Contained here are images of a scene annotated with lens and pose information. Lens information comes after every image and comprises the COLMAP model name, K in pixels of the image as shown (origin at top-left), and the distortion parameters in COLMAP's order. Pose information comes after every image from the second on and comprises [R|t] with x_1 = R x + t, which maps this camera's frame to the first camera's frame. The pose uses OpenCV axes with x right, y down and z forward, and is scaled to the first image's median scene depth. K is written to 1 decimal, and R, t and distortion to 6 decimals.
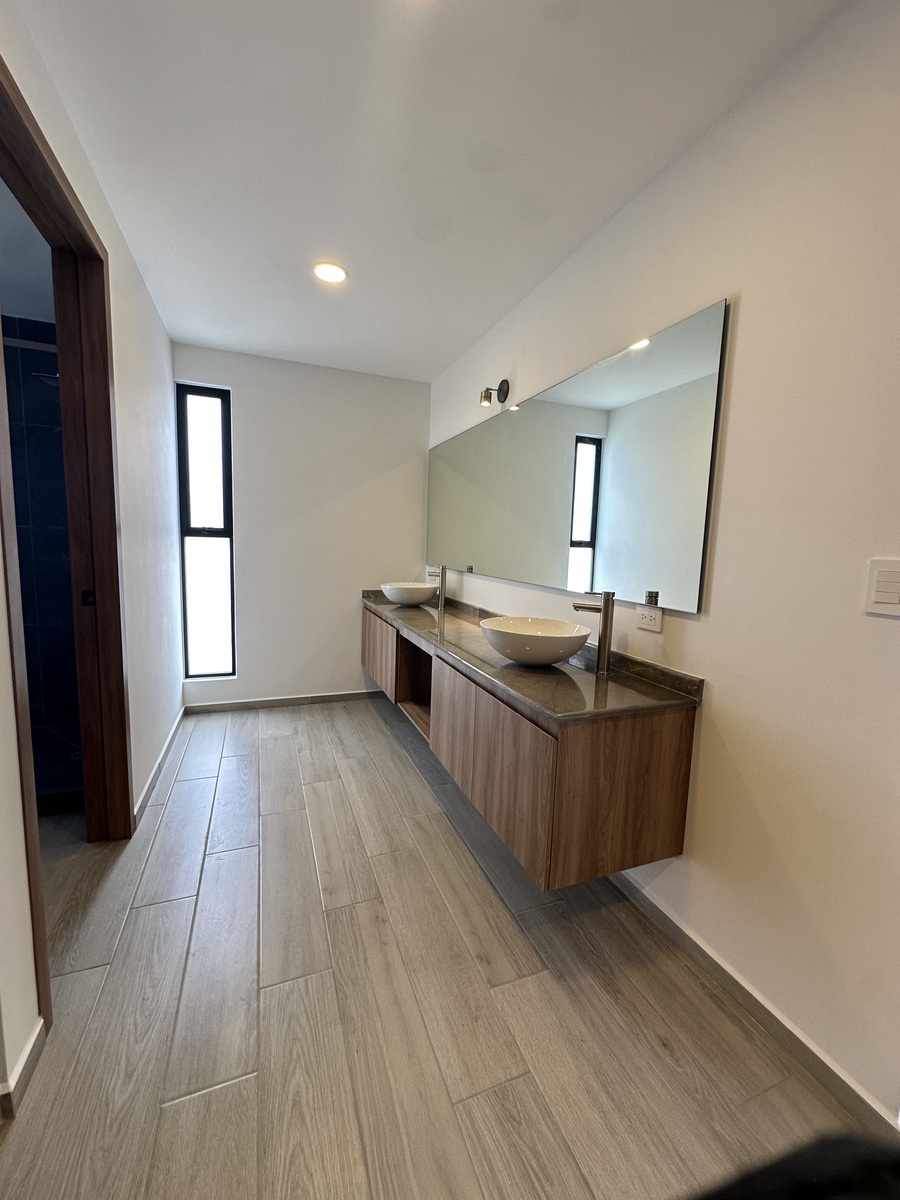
lens RADIAL K [[479.5, 0, 454.1], [0, 479.5, 598.3], [0, 0, 1]] dist [-0.007432, 0.001394]
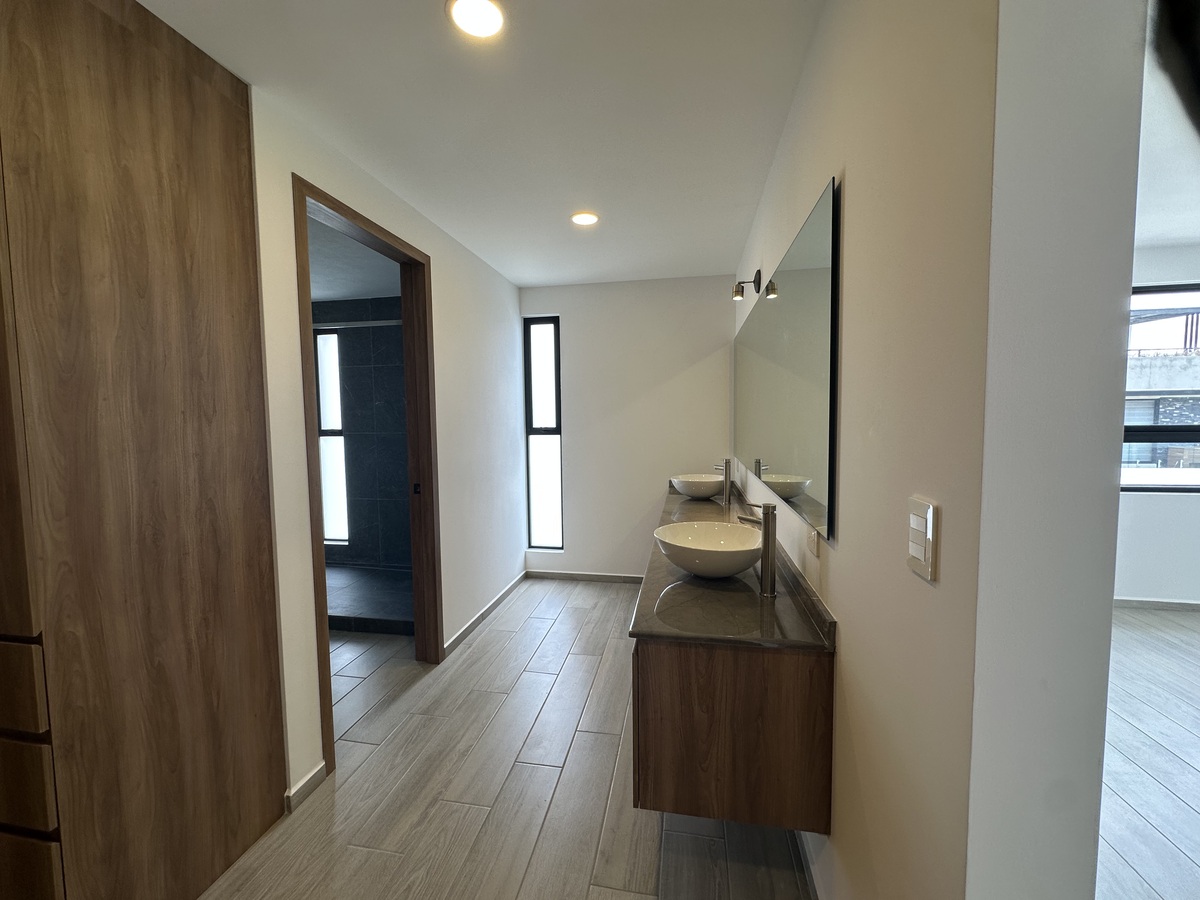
lens RADIAL K [[479.5, 0, 600.3], [0, 479.5, 447.5], [0, 0, 1]] dist [-0.007432, 0.001394]
pose [[0.847131, -0.010133, -0.531287, 0.346577], [-0.020727, 0.998427, -0.052090, -0.044265], [0.530980, 0.055139, 0.845589, 0.038656]]
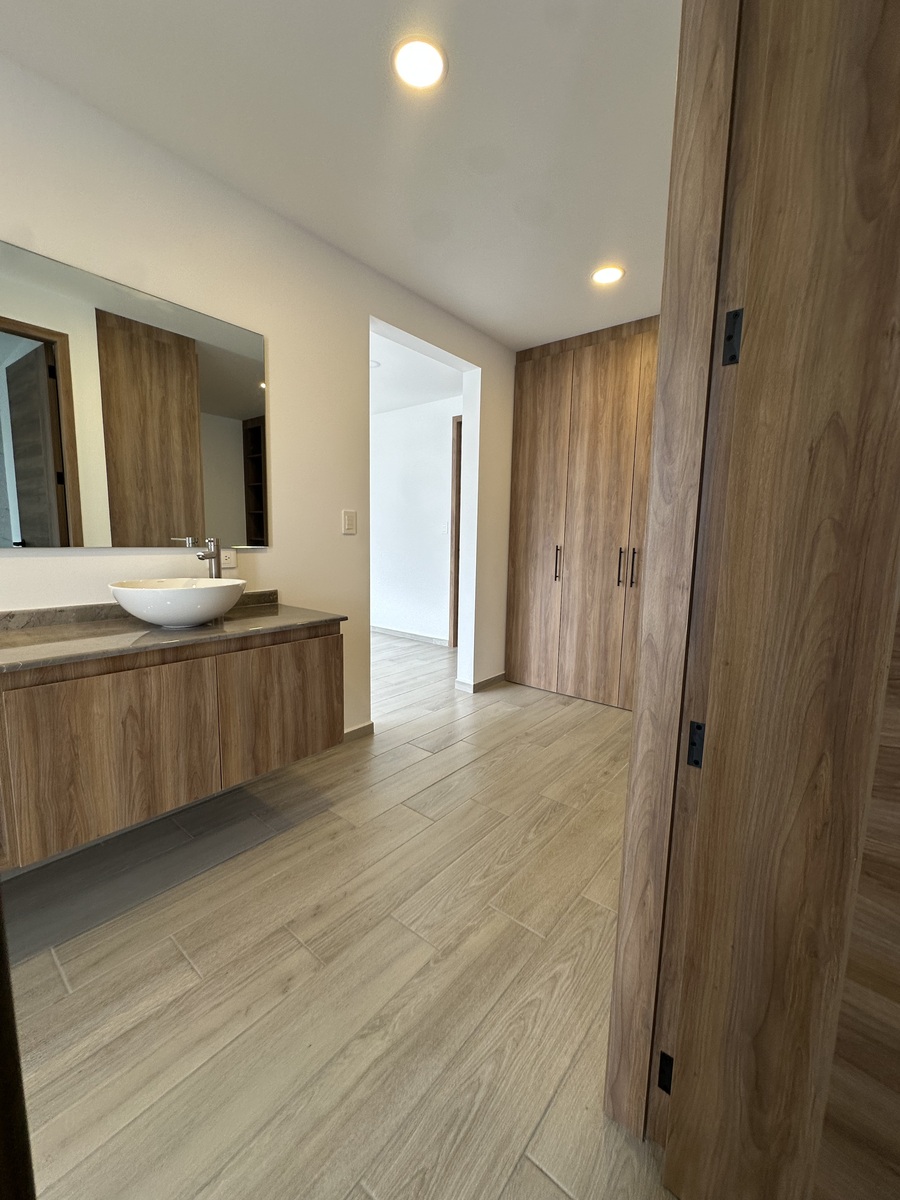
lens RADIAL K [[479.5, 0, 445.8], [0, 479.5, 599.8], [0, 0, 1]] dist [-0.007432, 0.001394]
pose [[-0.472492, -0.159258, 0.866826, -0.598795], [0.066413, 0.974308, 0.215206, -0.051744], [-0.878829, 0.159252, -0.449776, 0.683435]]
